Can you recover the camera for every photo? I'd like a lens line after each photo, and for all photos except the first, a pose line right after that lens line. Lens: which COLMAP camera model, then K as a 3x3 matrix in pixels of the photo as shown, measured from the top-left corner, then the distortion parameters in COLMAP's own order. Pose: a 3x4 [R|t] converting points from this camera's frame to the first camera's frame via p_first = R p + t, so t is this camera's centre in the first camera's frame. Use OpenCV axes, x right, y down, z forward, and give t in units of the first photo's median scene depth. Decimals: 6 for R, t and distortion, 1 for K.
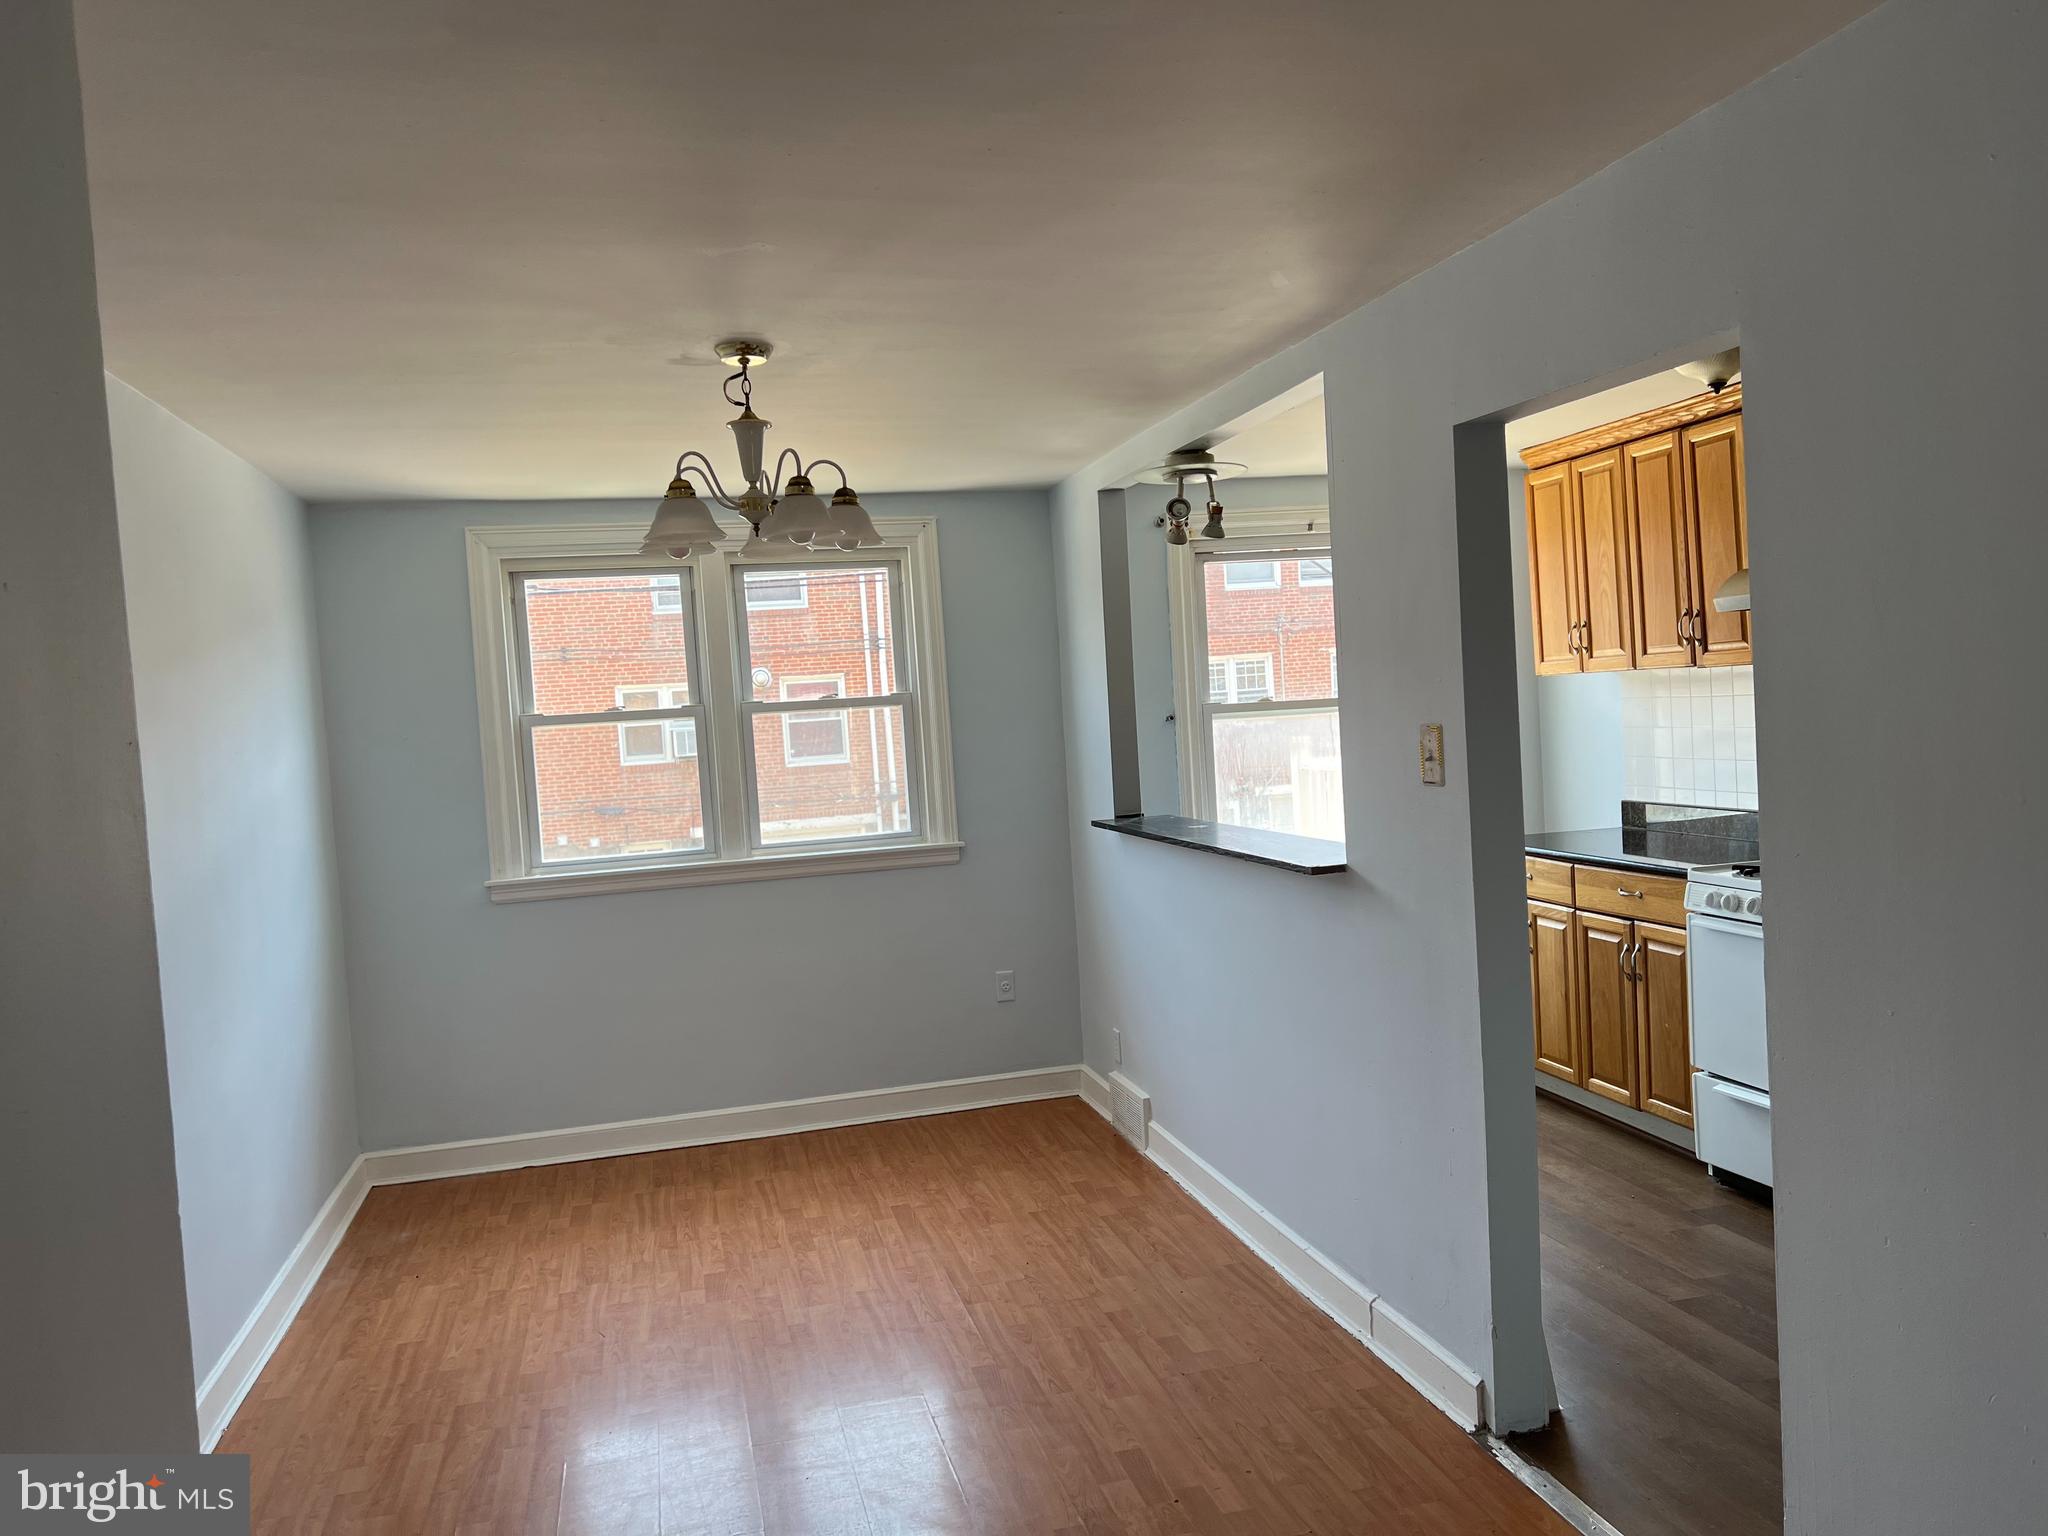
lens RADIAL K [[1539.0, 0, 1011.4], [0, 1539.0, 780.6], [0, 0, 1]] dist [0.036687, -0.042169]
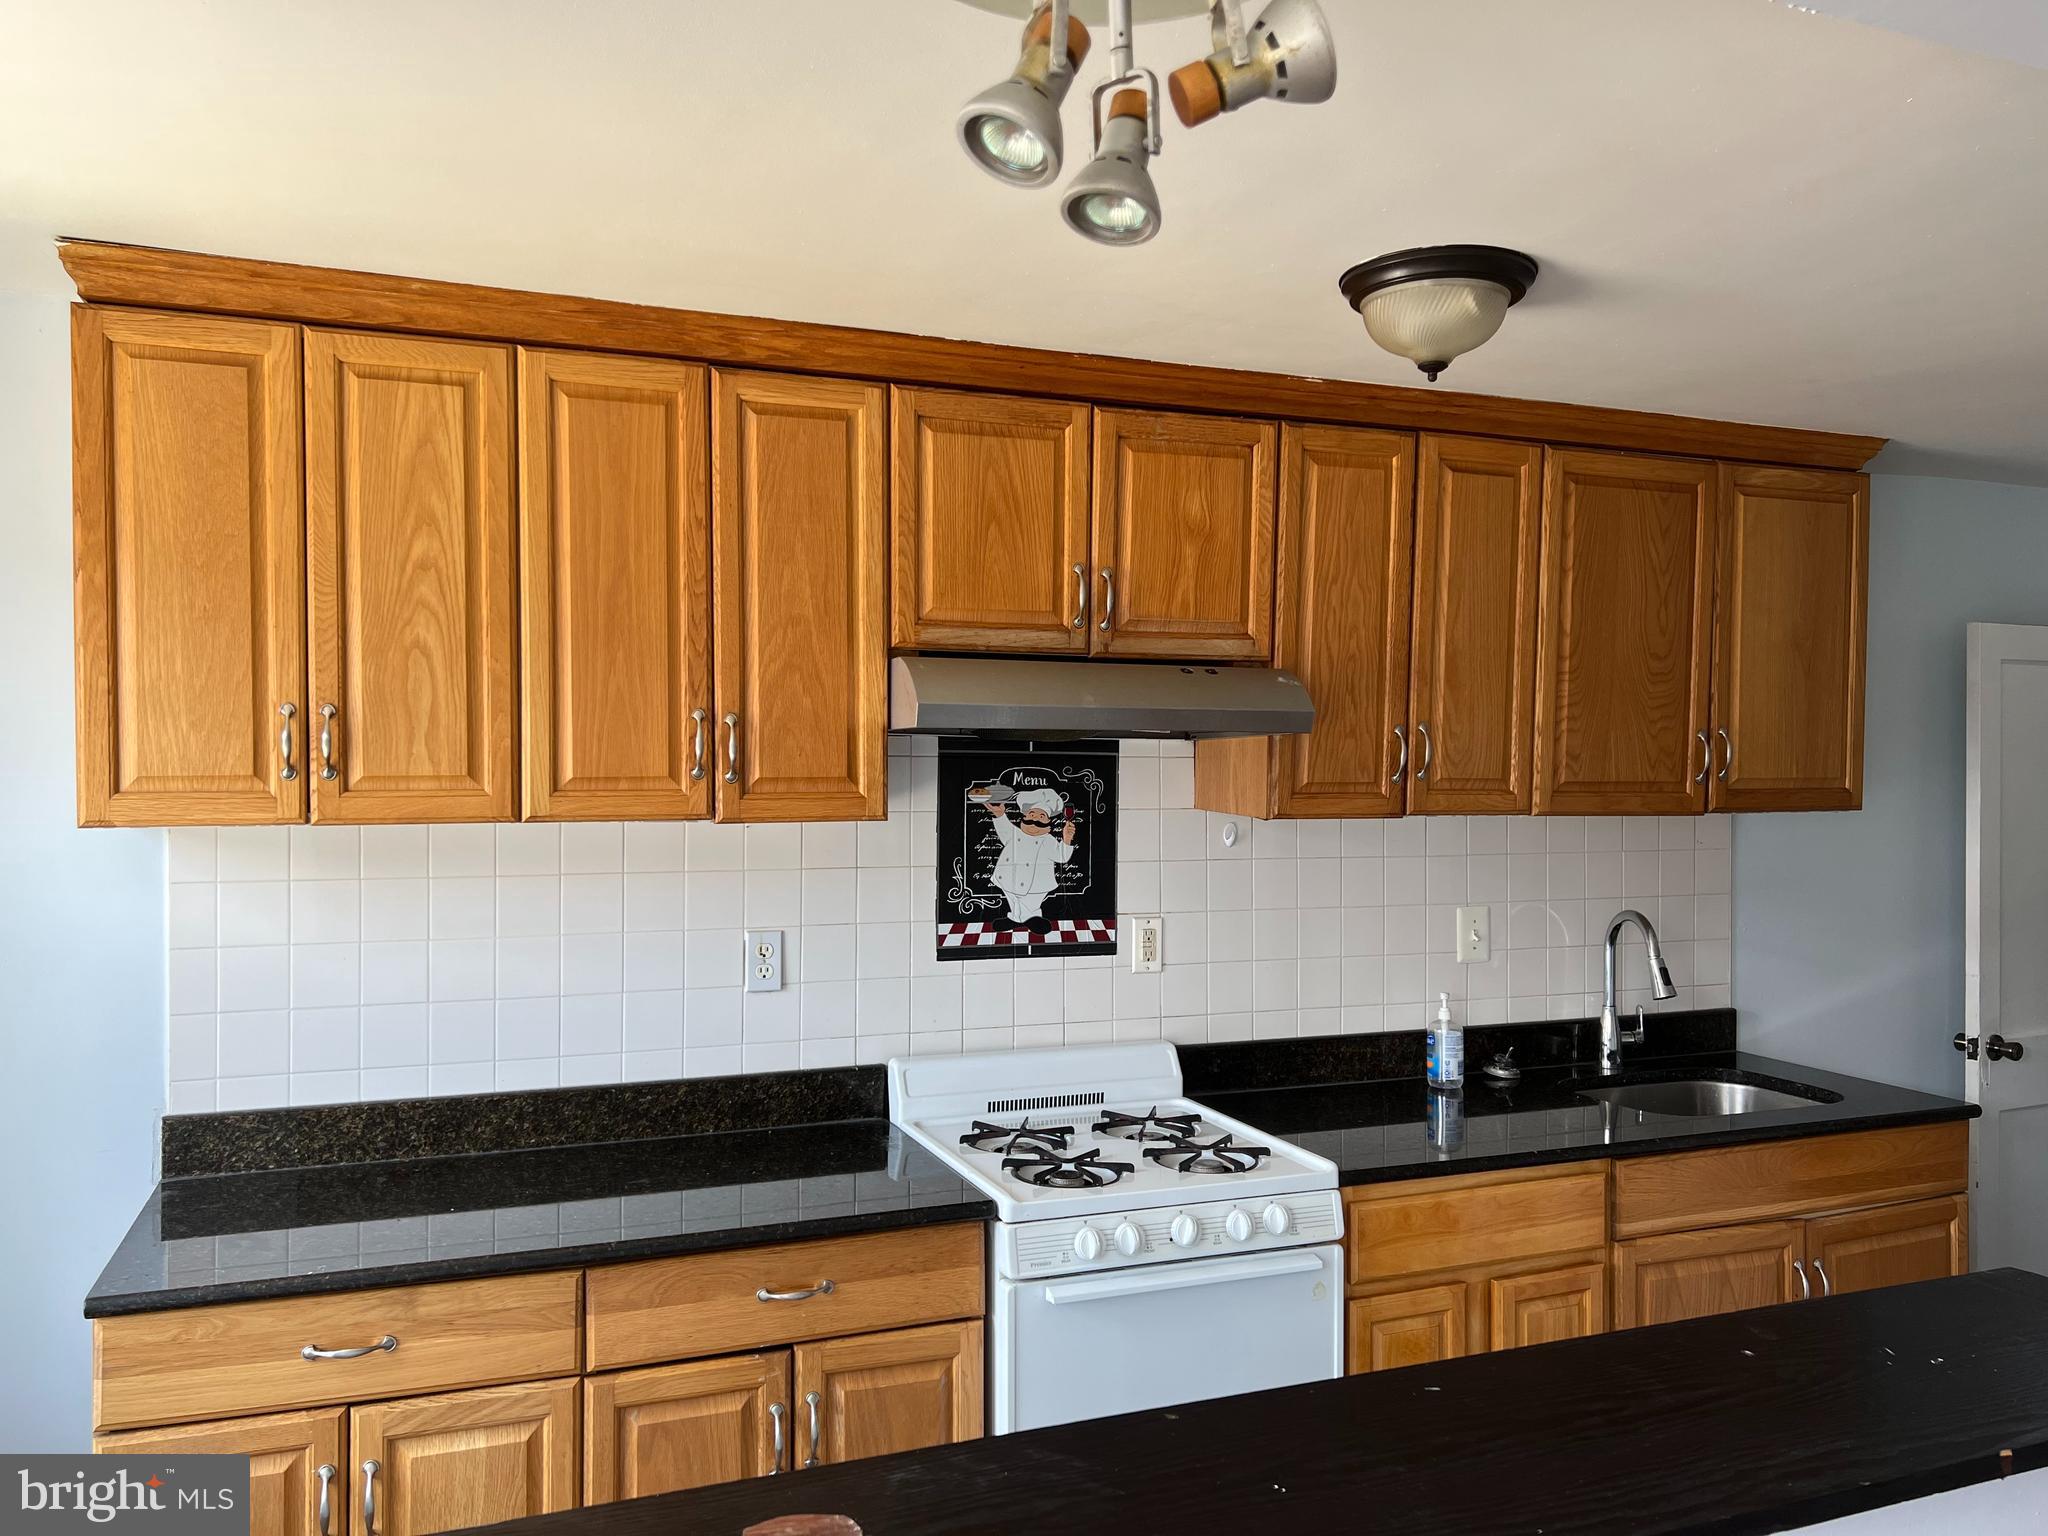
lens RADIAL K [[1565.6, 0, 926.9], [0, 1565.6, 773.8], [0, 0, 1]] dist [0.122006, -0.165969]
pose [[-0.129127, 0.047830, 0.990474, -0.094711], [0.055628, 0.997613, -0.040922, -0.061123], [-0.990067, 0.049814, -0.131479, 0.964182]]
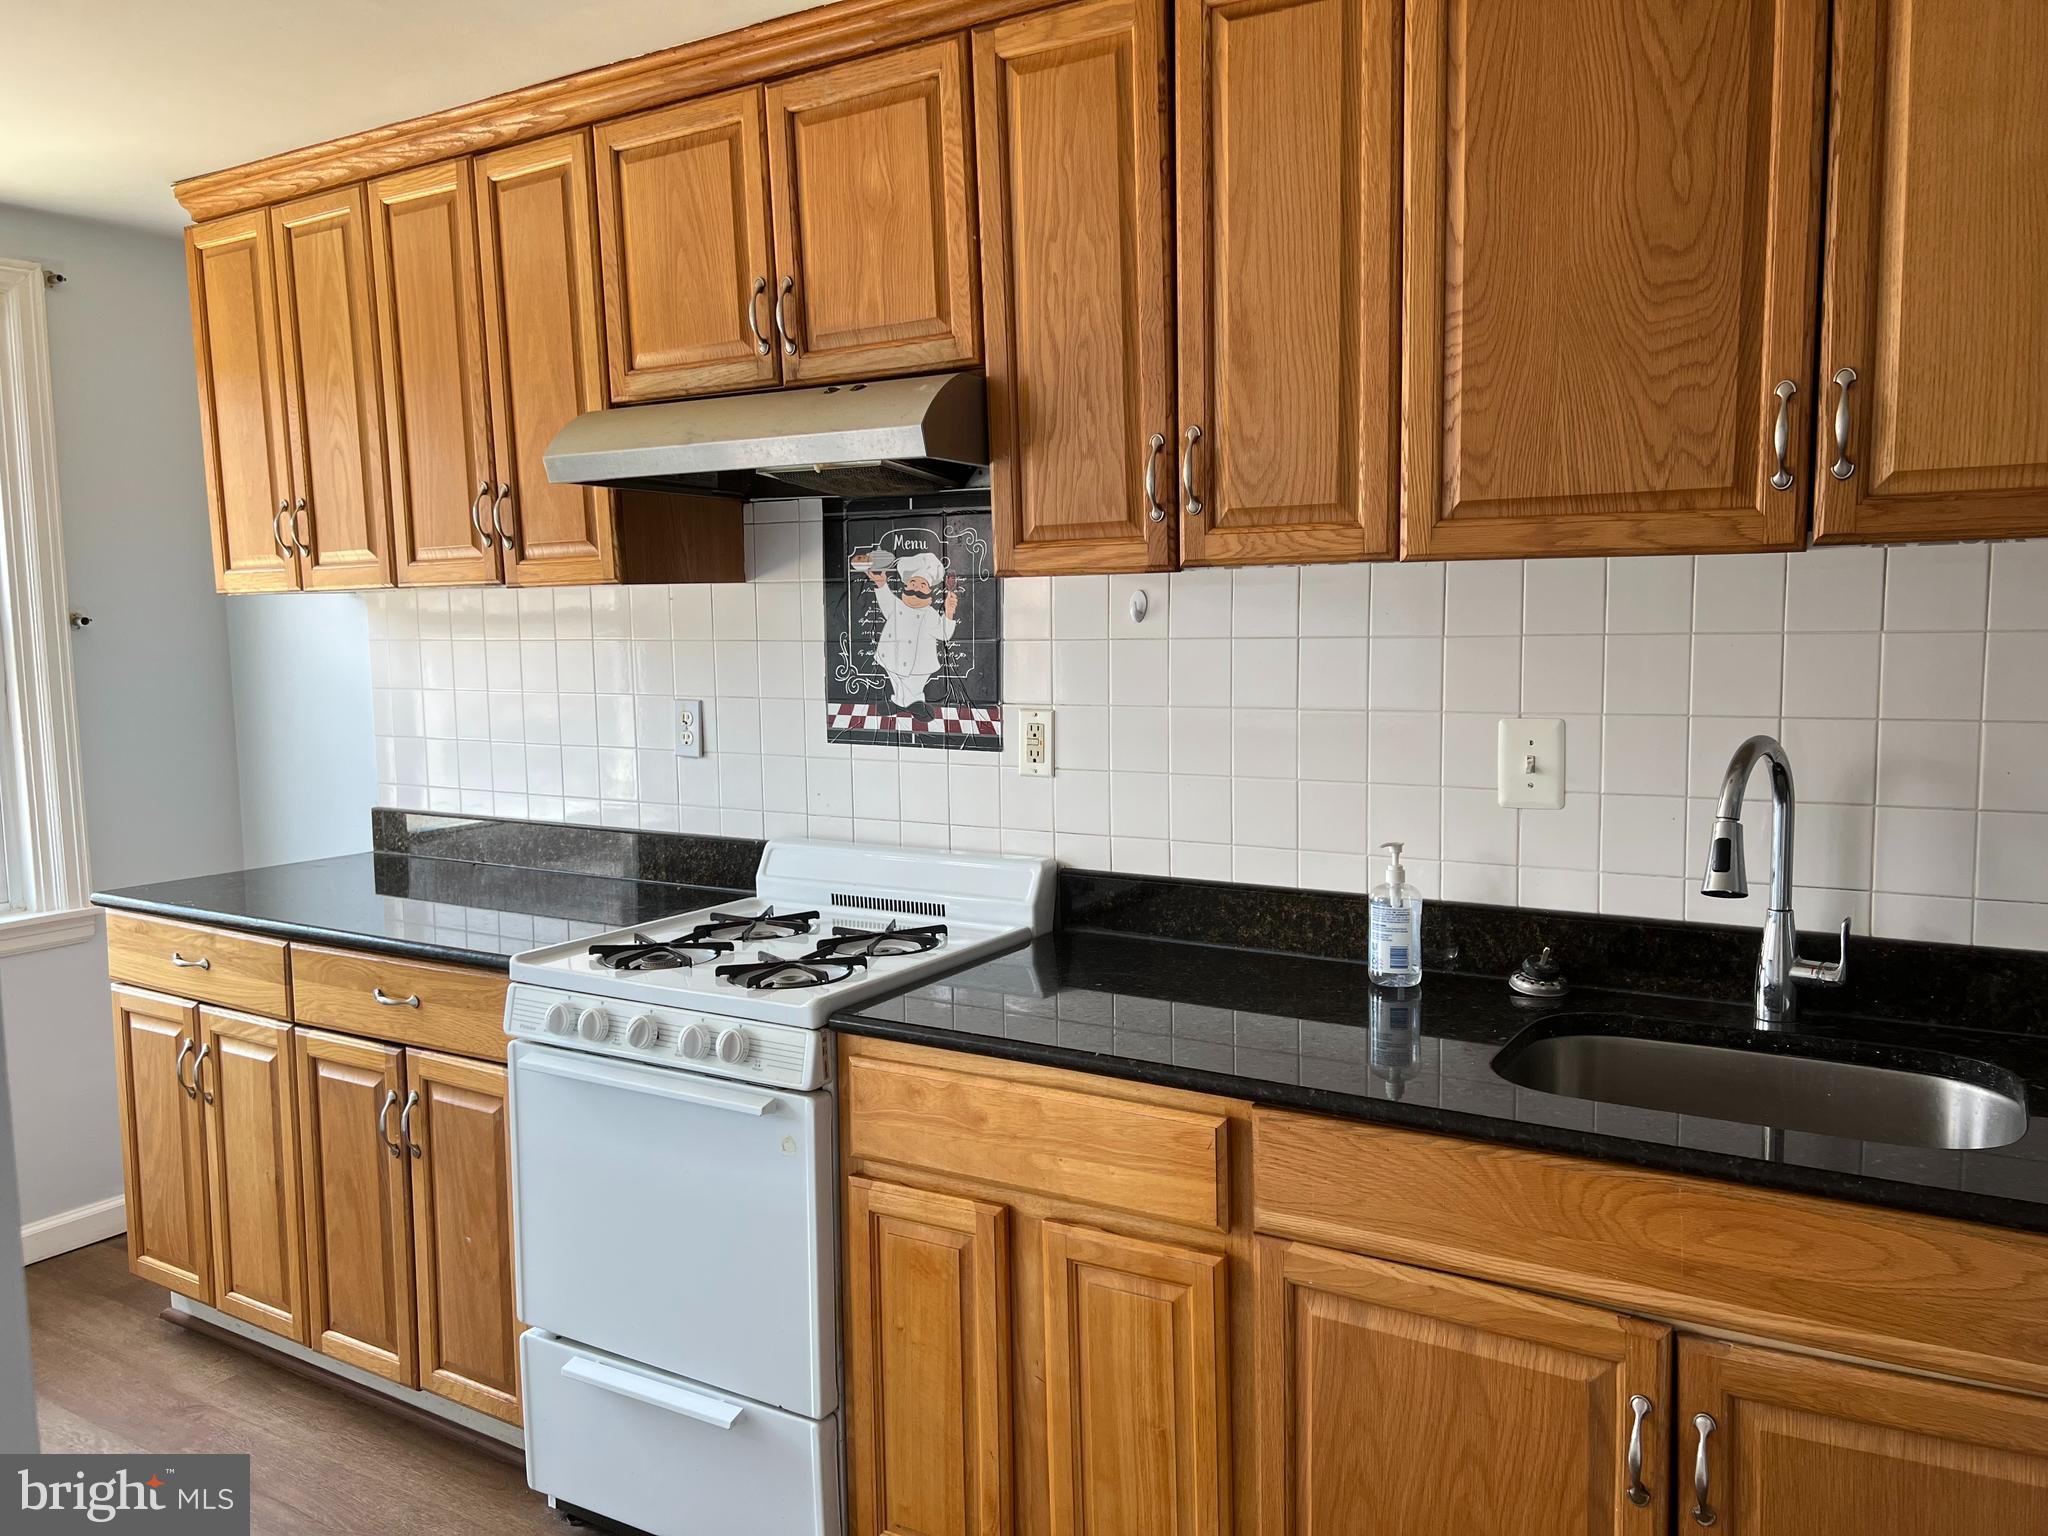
lens RADIAL K [[1510.4, 0, 1024.0], [0, 1510.4, 768.0], [0, 0, 1]] dist [0.075981, -0.103461]
pose [[0.705769, -0.021093, 0.708128, 0.171033], [0.008302, 0.999734, 0.021505, -0.015734], [-0.708394, -0.009299, 0.705756, 0.449677]]
